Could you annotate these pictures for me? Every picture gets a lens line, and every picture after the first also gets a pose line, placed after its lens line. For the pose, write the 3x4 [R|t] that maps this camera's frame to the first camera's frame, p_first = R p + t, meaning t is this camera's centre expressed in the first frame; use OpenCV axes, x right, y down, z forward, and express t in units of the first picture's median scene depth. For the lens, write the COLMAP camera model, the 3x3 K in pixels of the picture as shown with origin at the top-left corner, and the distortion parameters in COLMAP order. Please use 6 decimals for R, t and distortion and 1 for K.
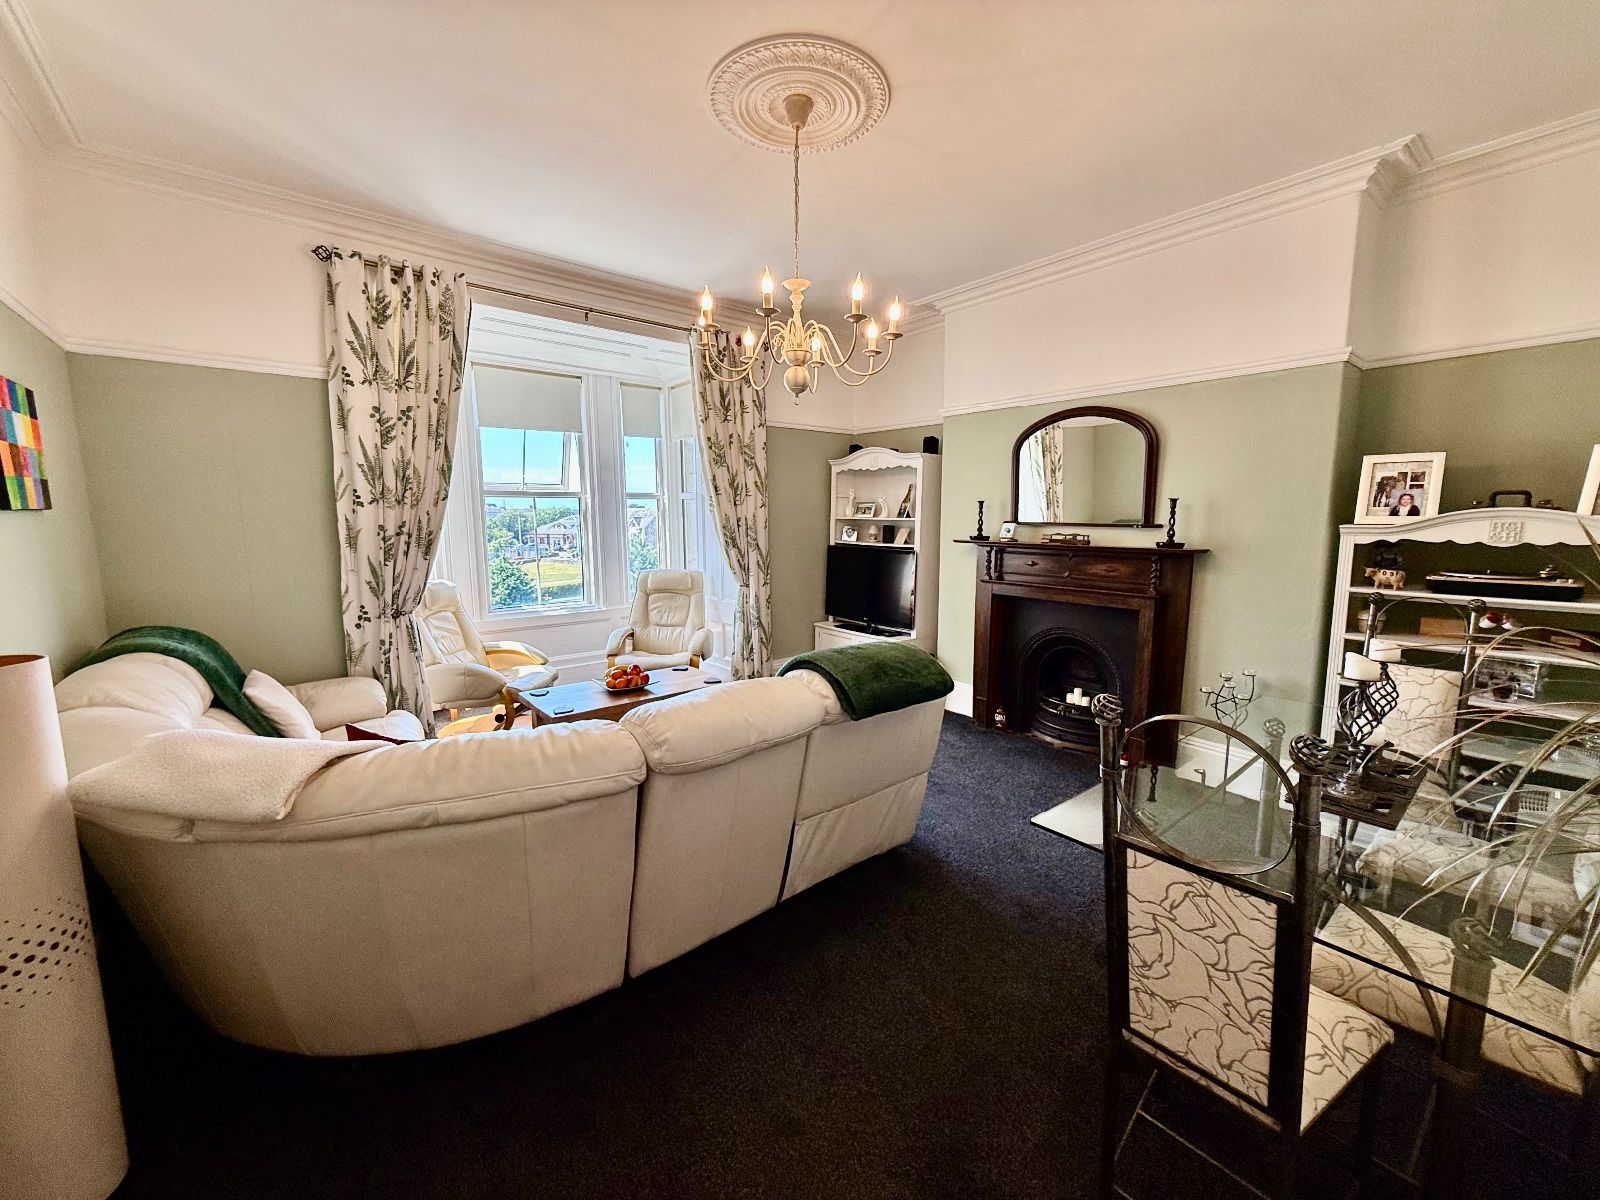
lens RADIAL K [[634.3, 0, 801.0], [0, 634.3, 594.4], [0, 0, 1]] dist [-0.003266, 0.000680]
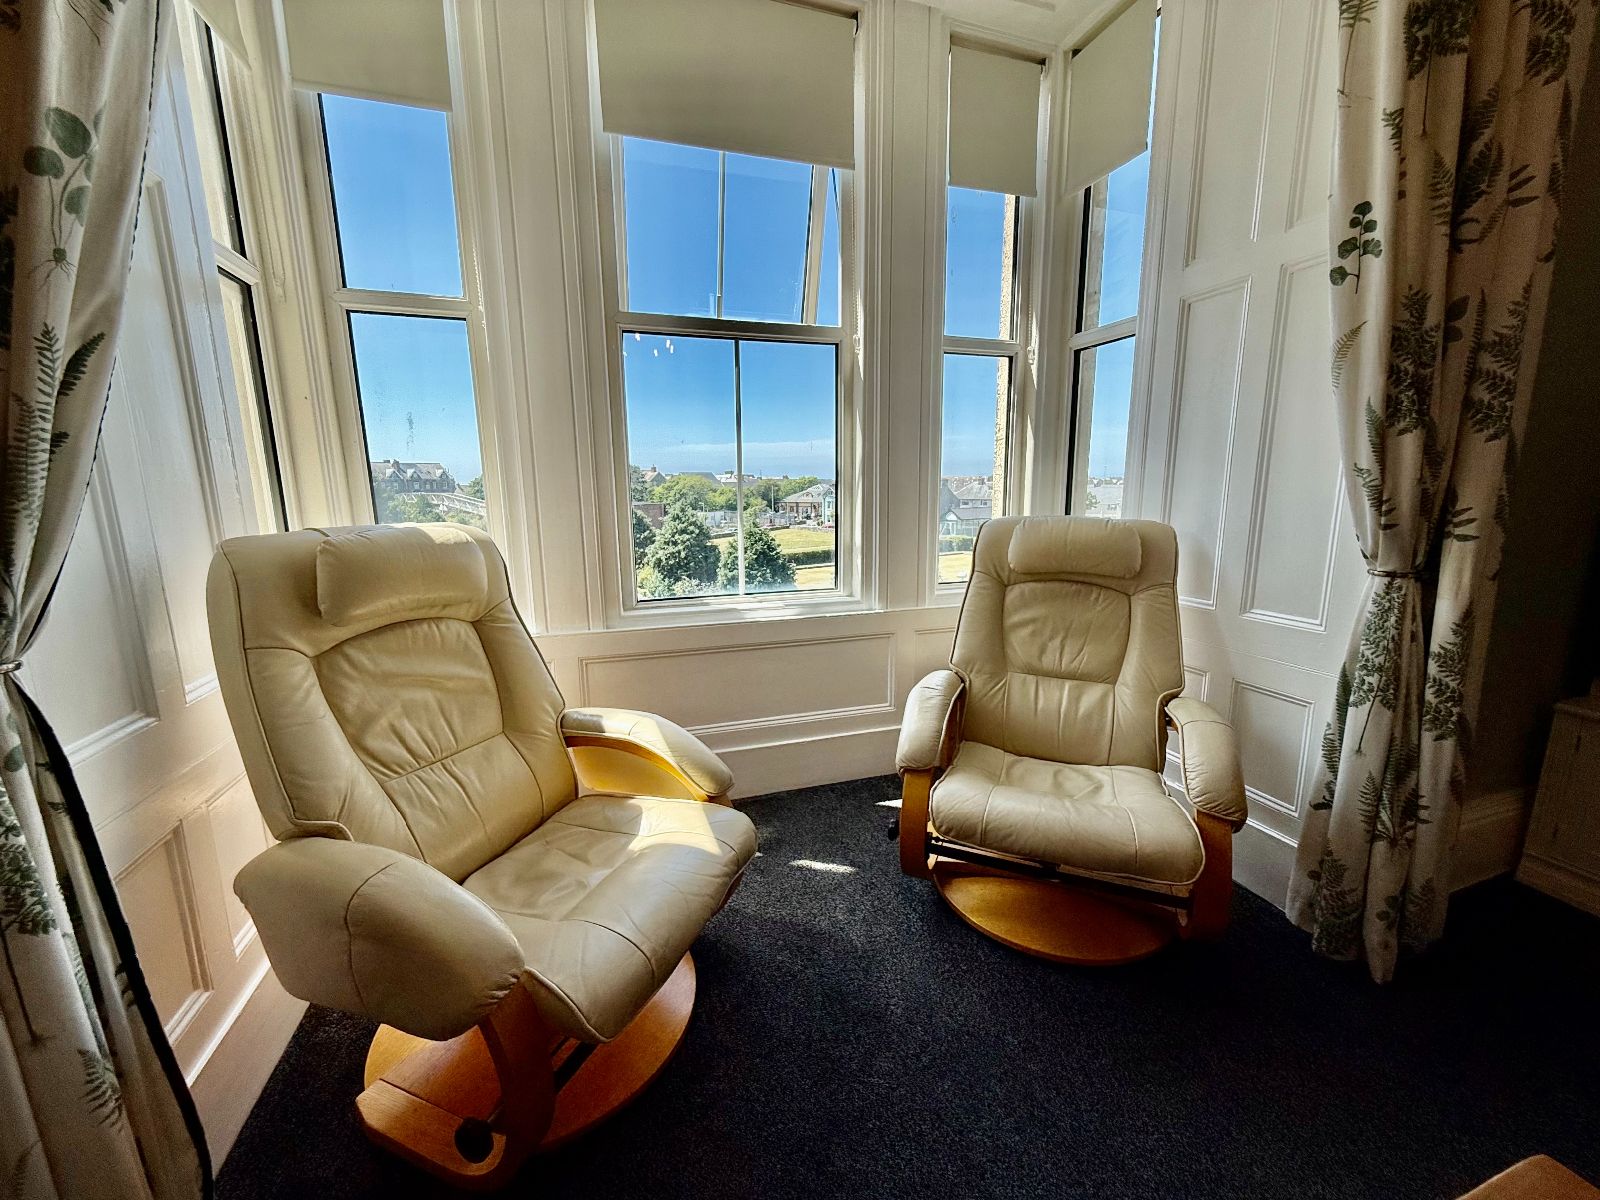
lens RADIAL K [[634.3, 0, 804.8], [0, 634.3, 601.3], [0, 0, 1]] dist [-0.003266, 0.000680]
pose [[0.933588, 0.059102, -0.353441, -0.267764], [-0.038669, 0.997162, 0.064603, -0.011583], [0.356256, -0.046645, 0.933223, 0.751845]]
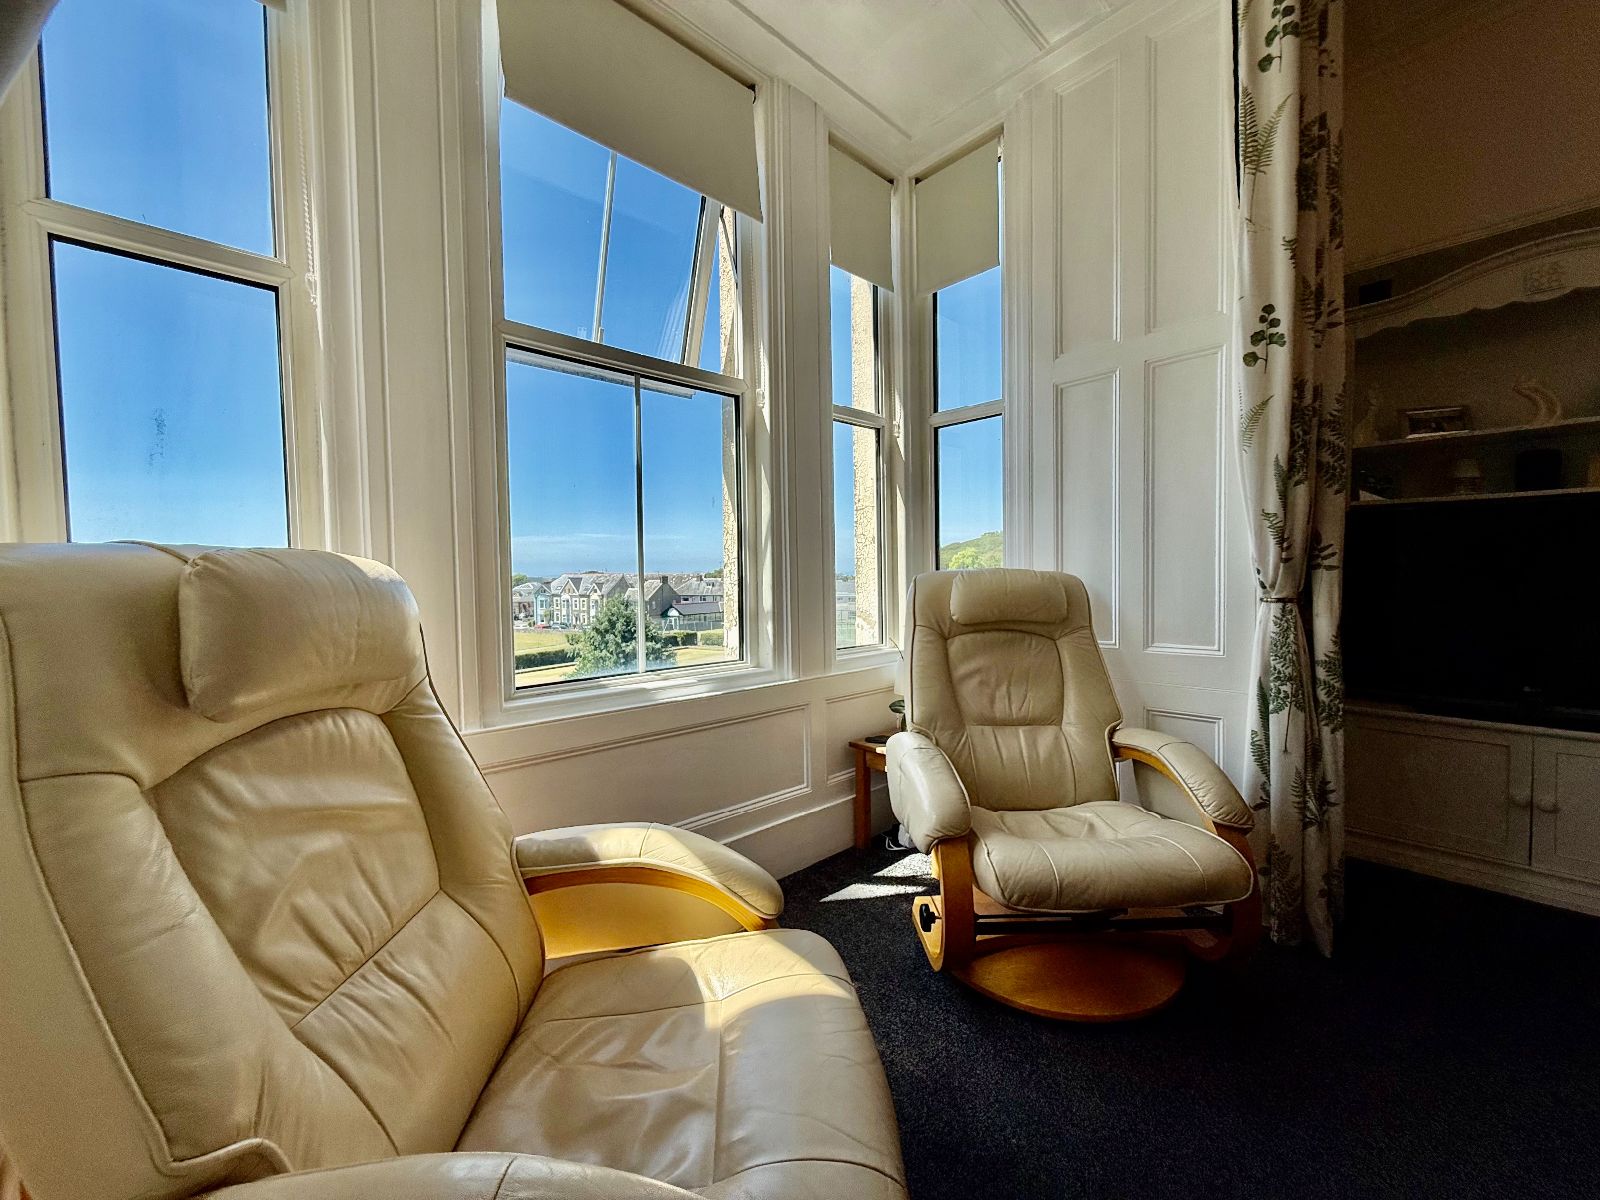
lens RADIAL K [[634.3, 0, 801.9], [0, 634.3, 601.1], [0, 0, 1]] dist [-0.003266, 0.000680]
pose [[0.997694, -0.016669, 0.065791, -0.425579], [0.022631, 0.995599, -0.090941, 0.013010], [-0.063985, 0.092220, 0.993681, 0.783605]]
